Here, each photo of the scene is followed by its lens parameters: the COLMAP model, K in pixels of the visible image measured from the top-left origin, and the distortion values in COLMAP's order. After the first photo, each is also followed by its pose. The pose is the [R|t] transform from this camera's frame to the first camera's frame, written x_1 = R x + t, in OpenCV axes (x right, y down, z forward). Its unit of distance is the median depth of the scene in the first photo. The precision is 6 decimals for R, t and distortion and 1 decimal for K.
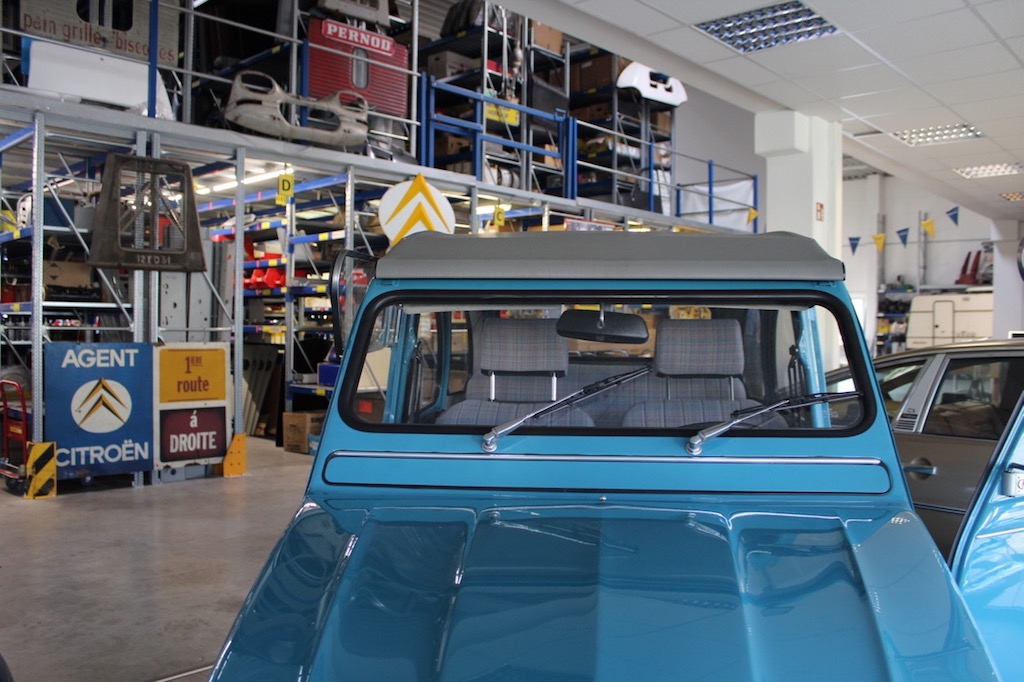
lens RADIAL K [[841.1, 0, 507.8], [0, 841.1, 353.2], [0, 0, 1]] dist [-0.155942, 0.132044]
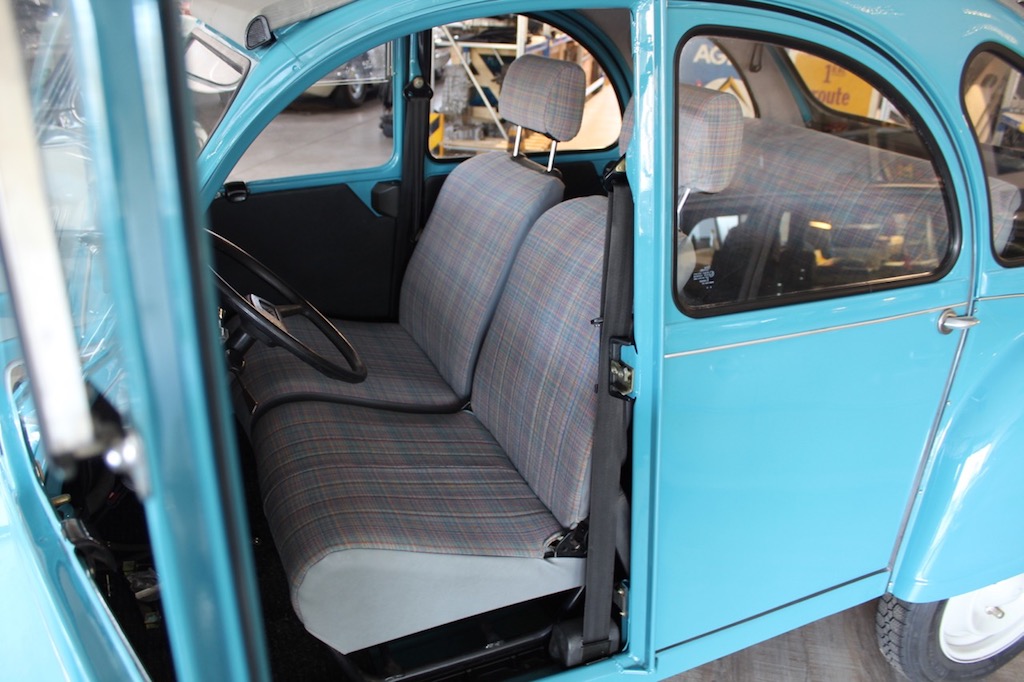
lens RADIAL K [[841.1, 0, 507.8], [0, 841.1, 353.2], [0, 0, 1]] dist [-0.155942, 0.132044]
pose [[0.505208, 0.363313, -0.782796, 0.257681], [-0.059375, 0.919549, 0.388463, -0.030565], [0.860953, -0.149776, 0.486135, 0.210858]]
